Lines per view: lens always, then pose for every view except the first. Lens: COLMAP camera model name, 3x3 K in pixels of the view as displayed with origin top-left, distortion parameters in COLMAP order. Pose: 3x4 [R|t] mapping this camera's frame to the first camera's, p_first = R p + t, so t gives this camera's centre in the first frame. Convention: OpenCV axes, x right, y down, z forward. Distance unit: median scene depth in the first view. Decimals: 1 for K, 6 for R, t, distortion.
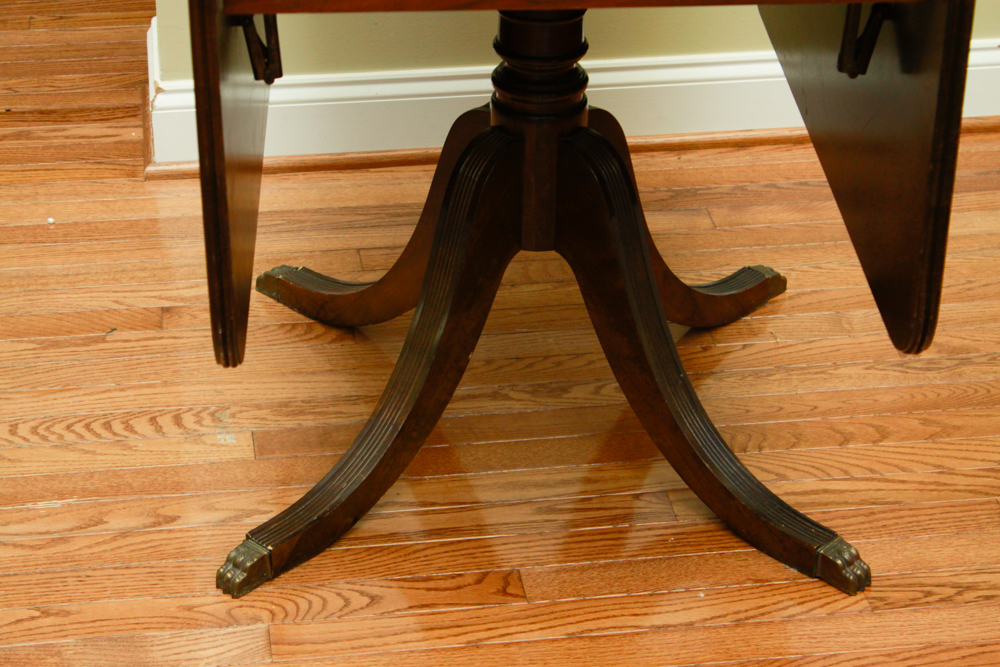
lens RADIAL K [[2329.9, 0, 495.5], [0, 2329.9, 279.4], [0, 0, 1]] dist [0.071522, 0.000000]
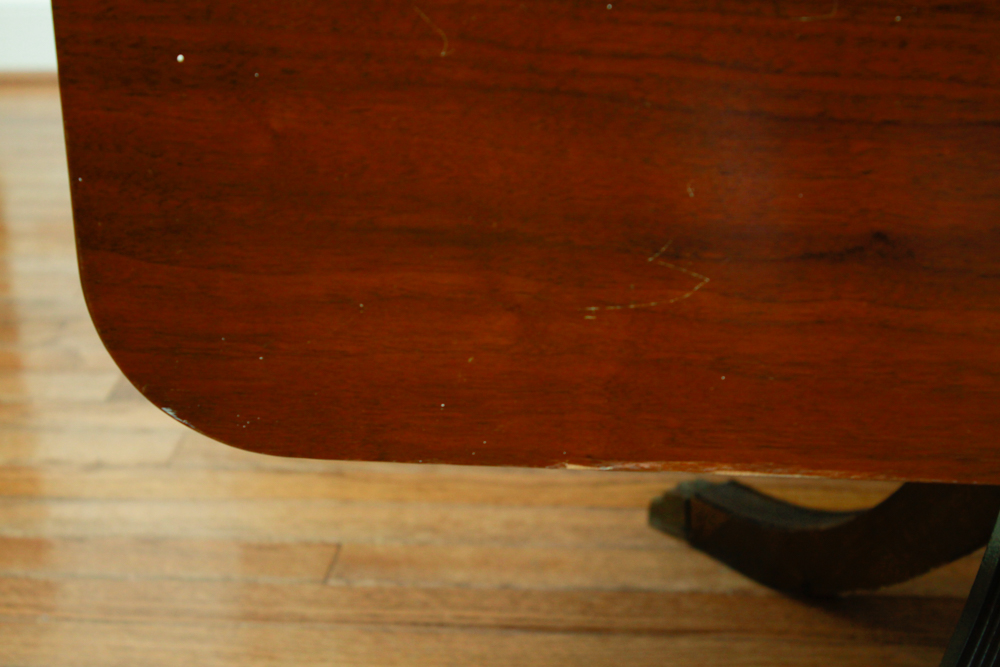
lens RADIAL K [[2186.4, 0, 498.2], [0, 2186.4, 335.2], [0, 0, 1]] dist [0.063492, 0.000000]
pose [[0.958416, 0.052532, -0.280498, -0.155603], [-0.087580, 0.989623, -0.113910, -0.022857], [0.271603, 0.133740, 0.953071, 0.624791]]
